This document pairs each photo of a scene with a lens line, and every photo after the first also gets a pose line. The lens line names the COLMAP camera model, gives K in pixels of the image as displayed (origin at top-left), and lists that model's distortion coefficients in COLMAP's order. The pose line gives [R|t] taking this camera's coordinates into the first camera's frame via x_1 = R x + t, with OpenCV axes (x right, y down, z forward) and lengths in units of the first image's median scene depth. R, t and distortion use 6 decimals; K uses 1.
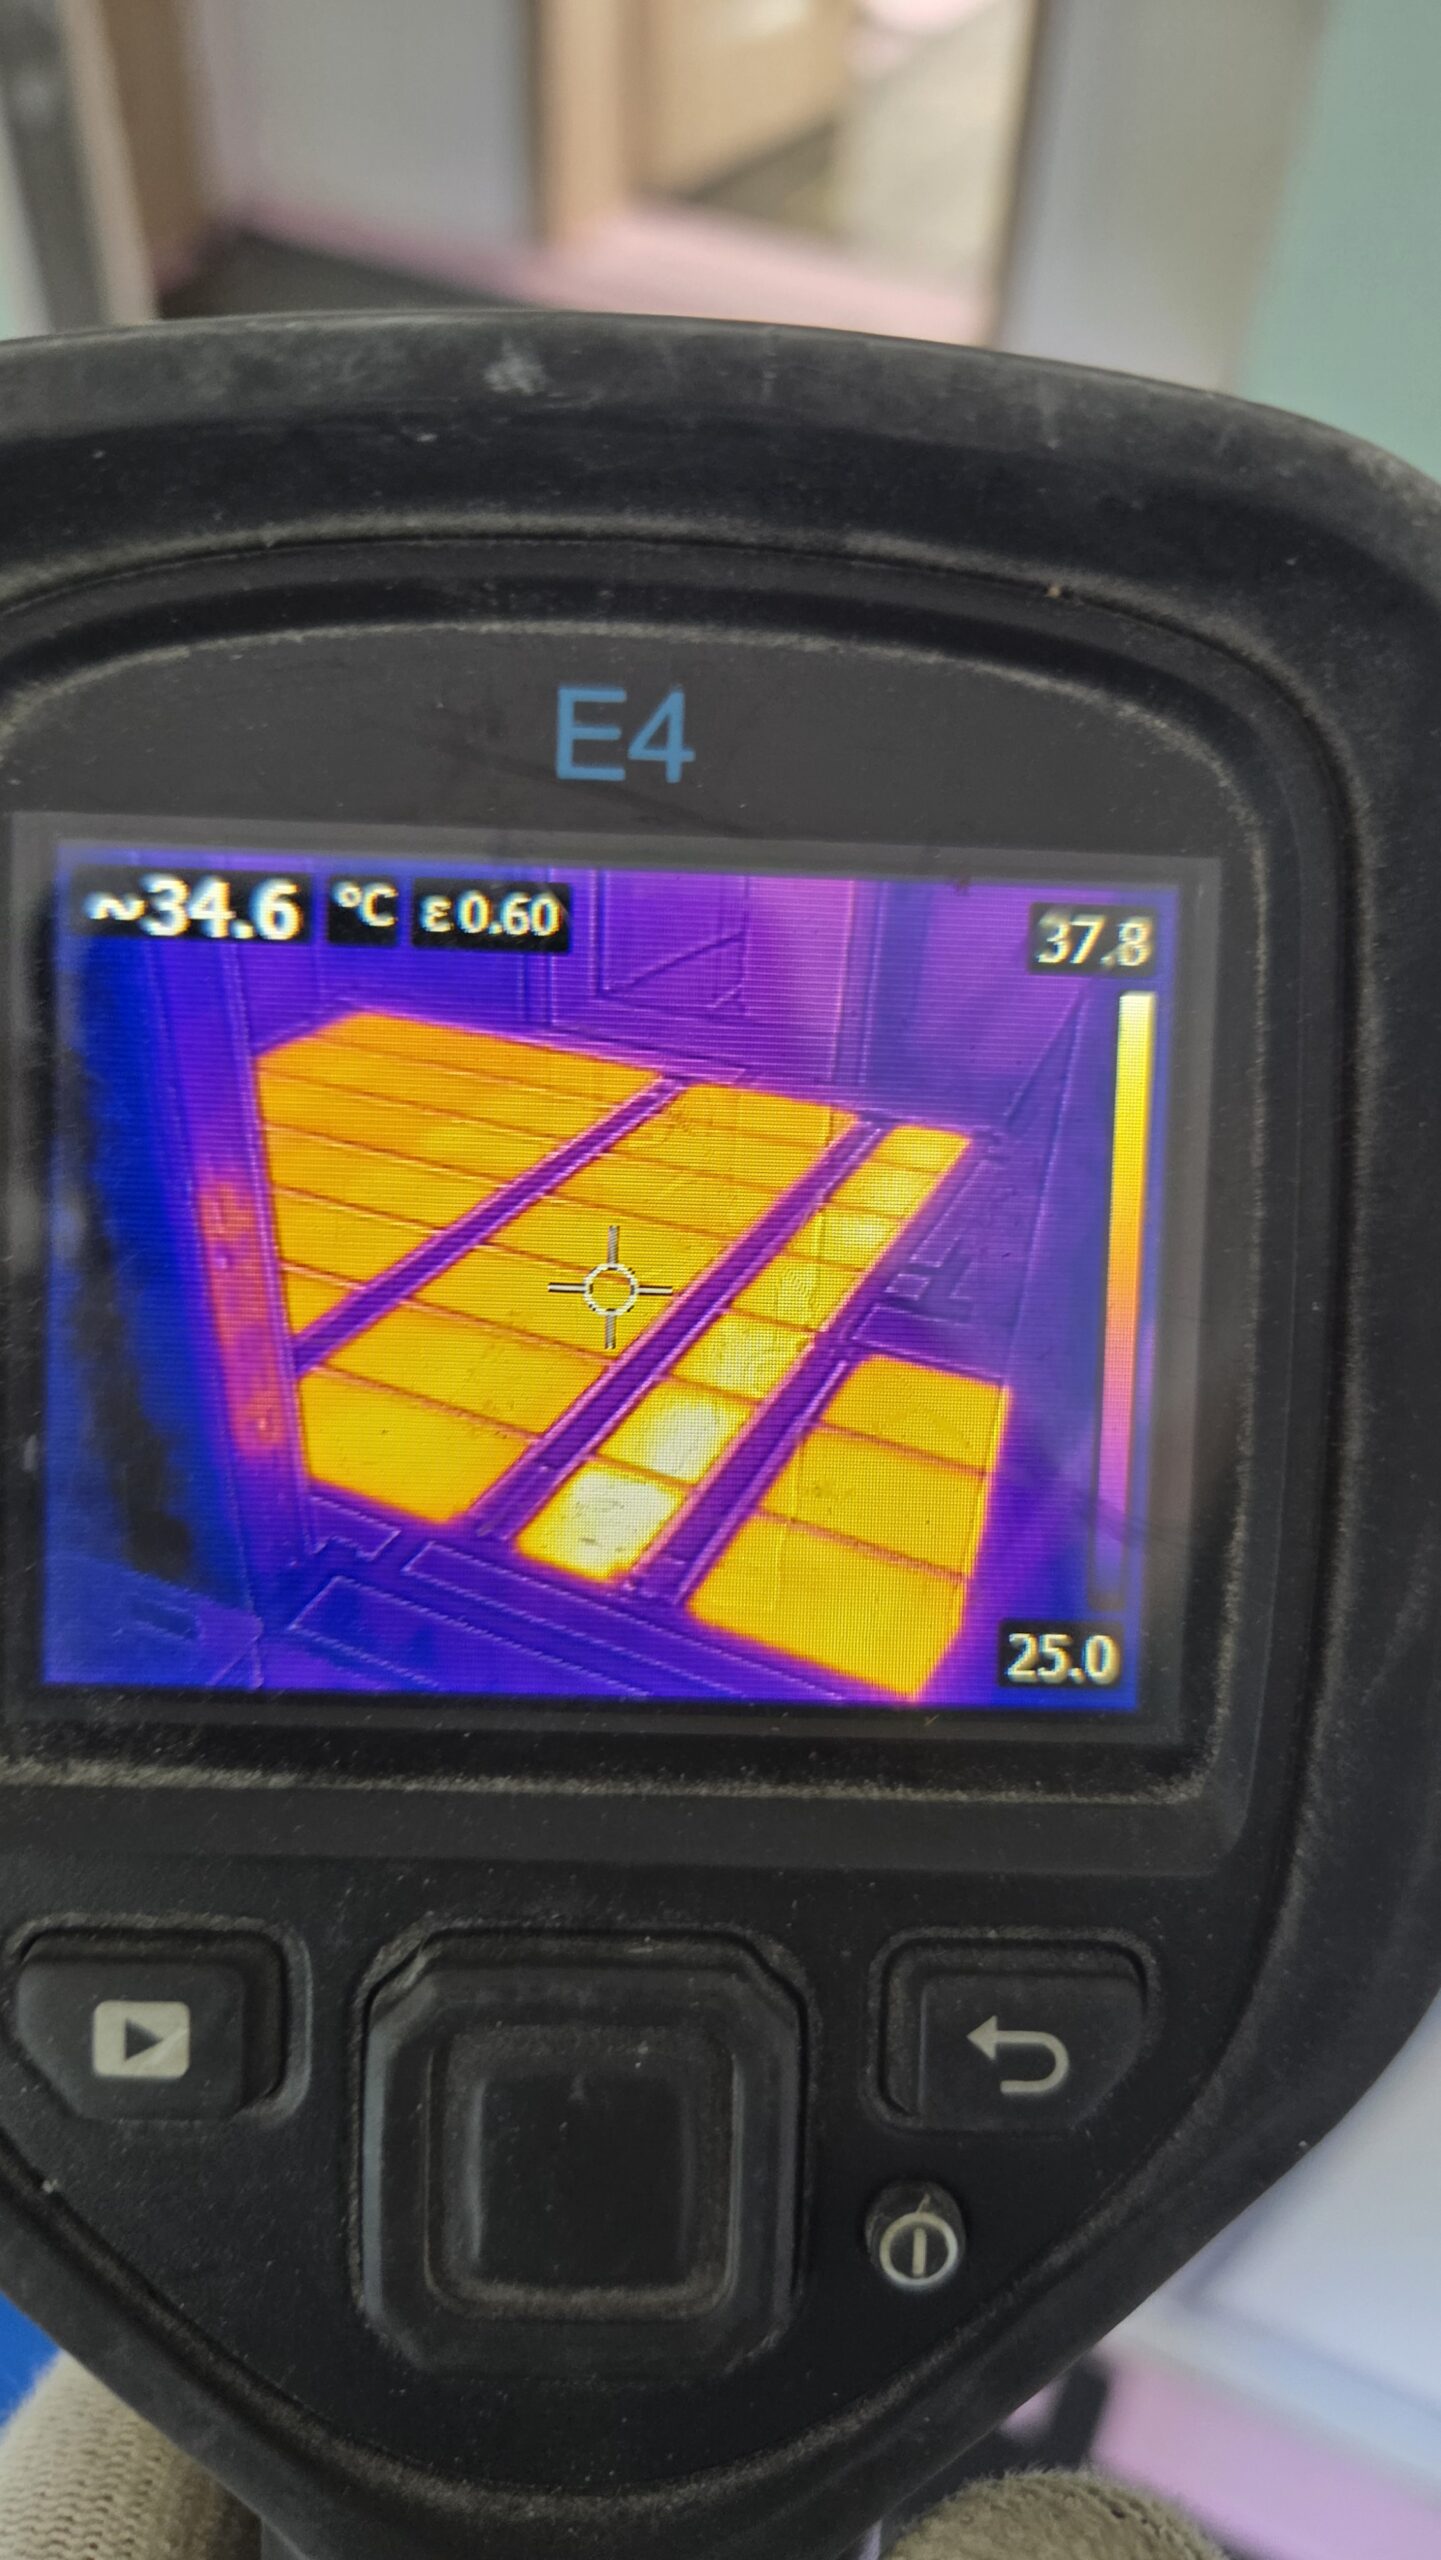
lens RADIAL K [[1829.0, 0, 722.9], [0, 1829.0, 1258.0], [0, 0, 1]] dist [-0.024954, 0.002454]
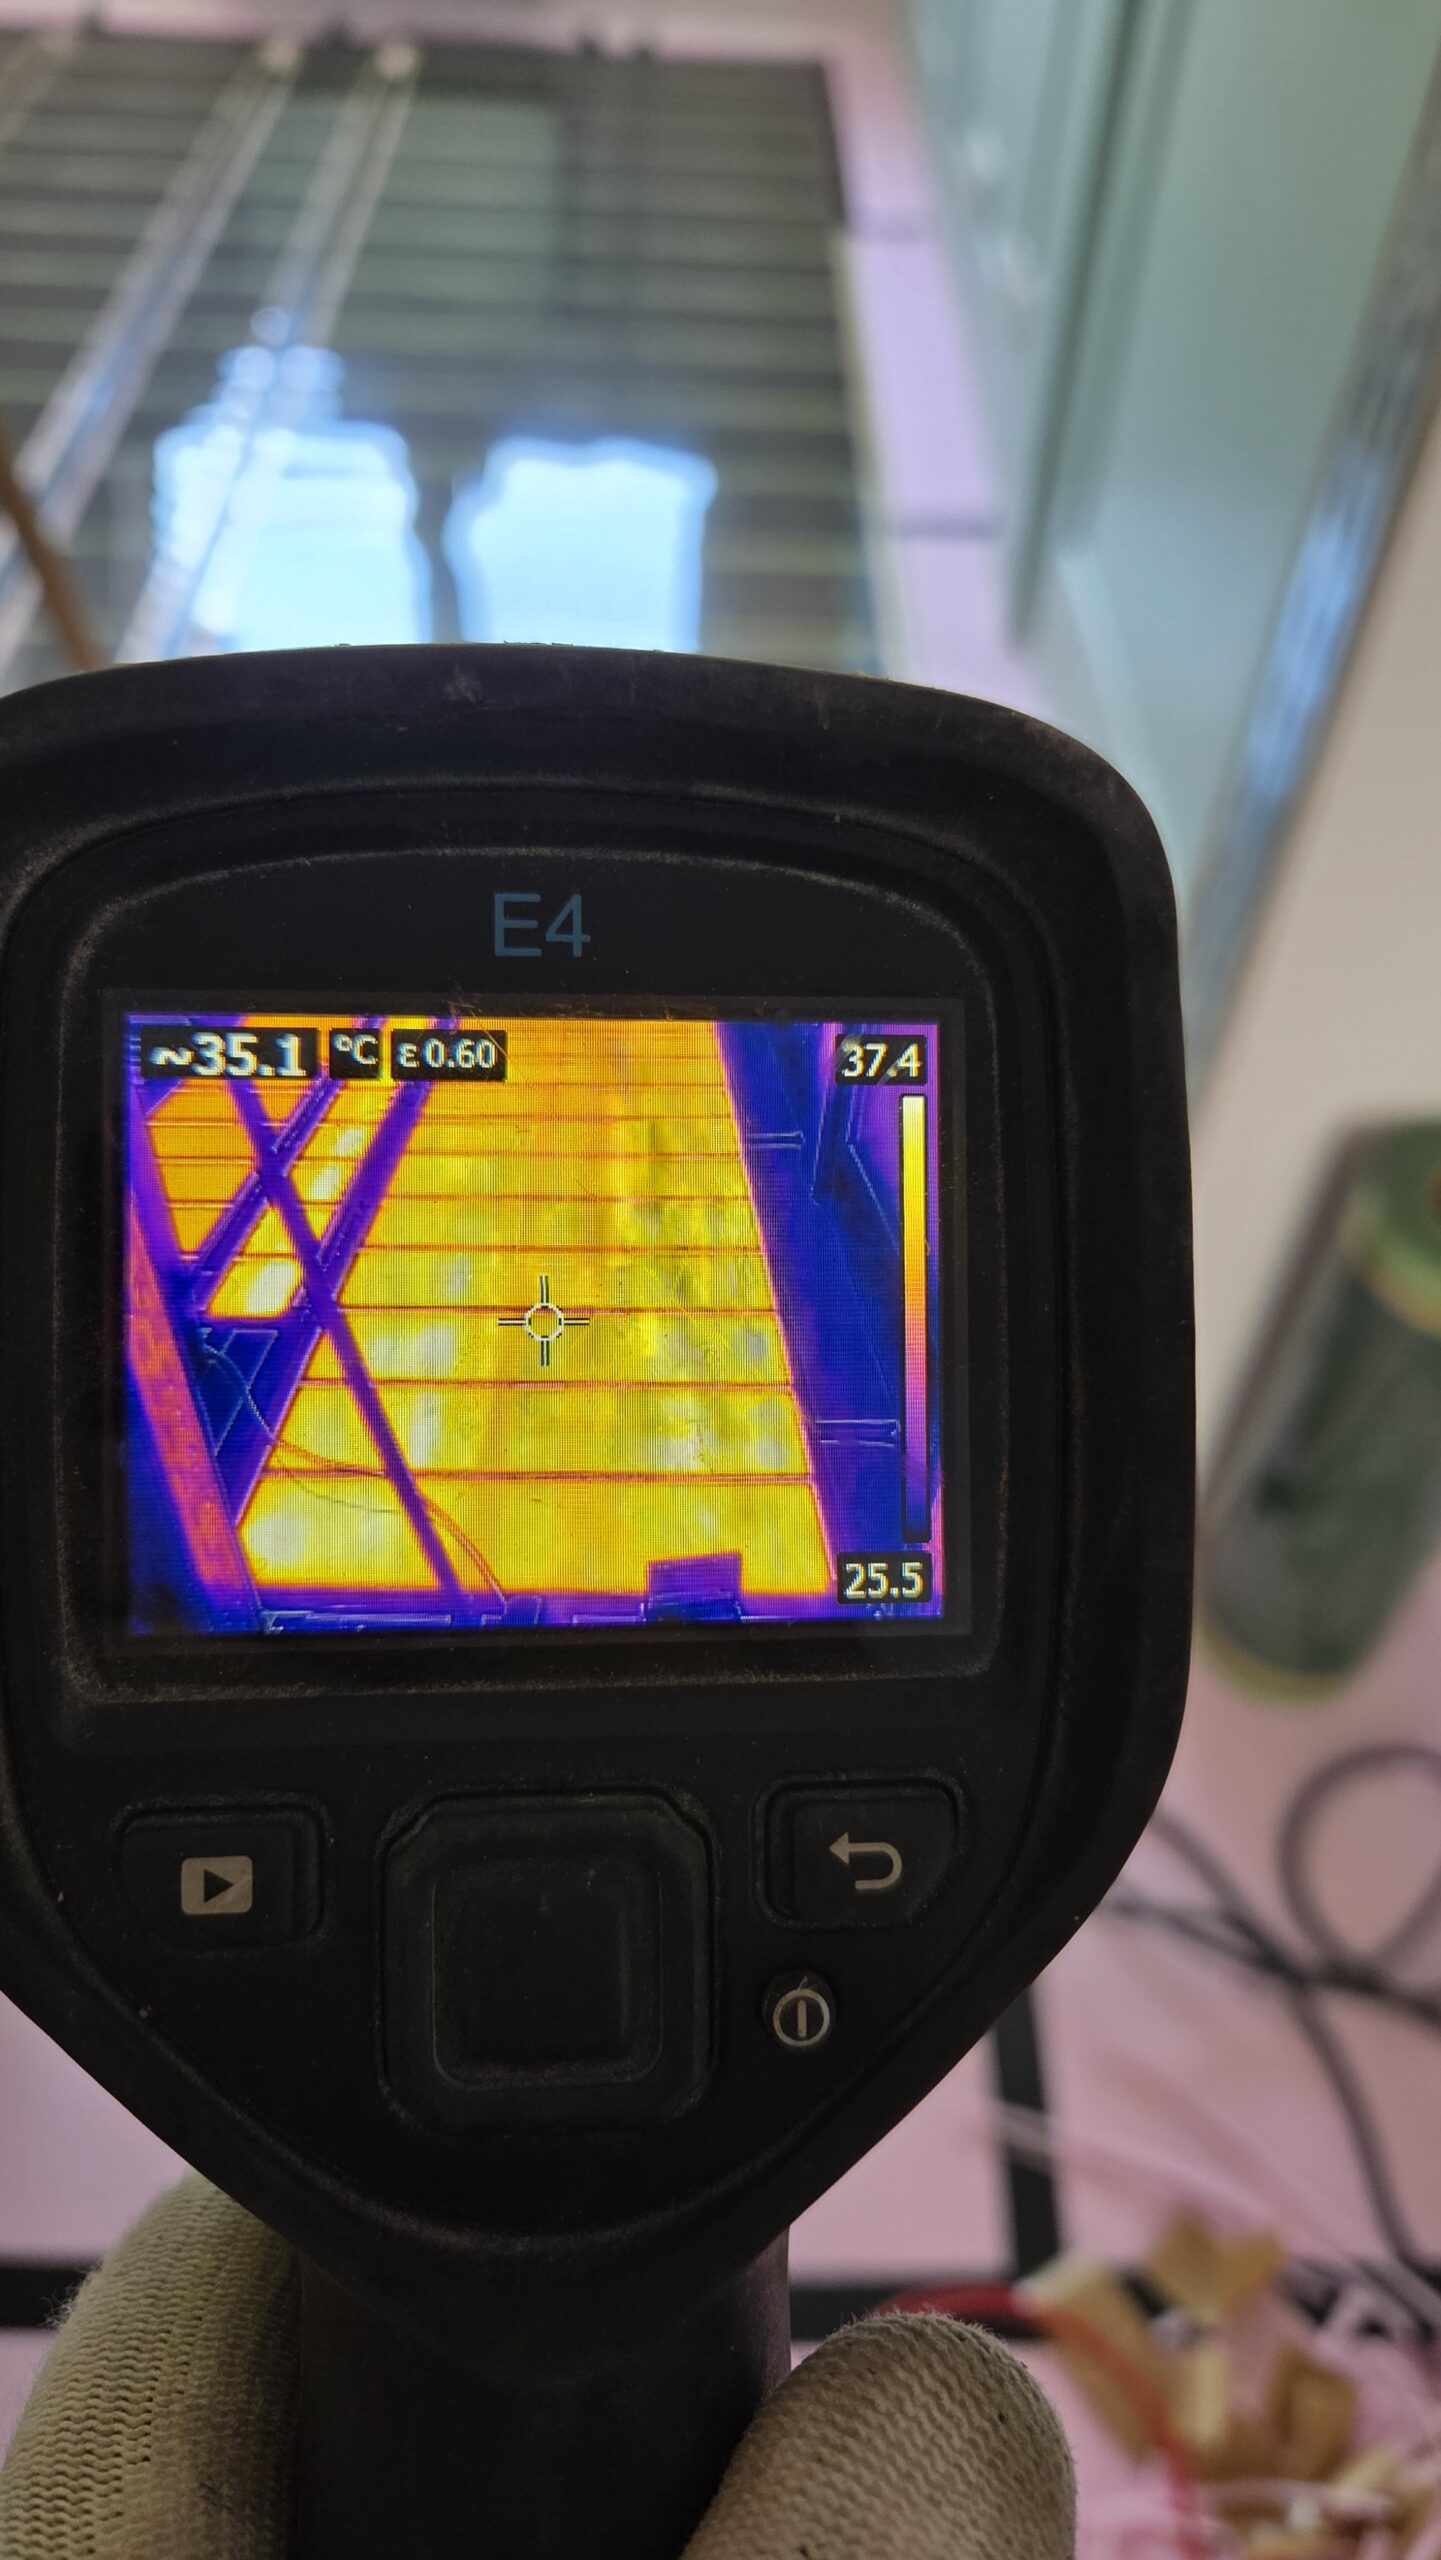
lens RADIAL K [[1740.0, 0, 736.4], [0, 1740.0, 1265.6], [0, 0, 1]] dist [-0.003440, -0.001478]
pose [[0.996283, -0.040259, 0.076148, -0.016184], [0.046163, 0.995929, -0.077424, 0.086672], [-0.072721, 0.080651, 0.994086, -0.325172]]
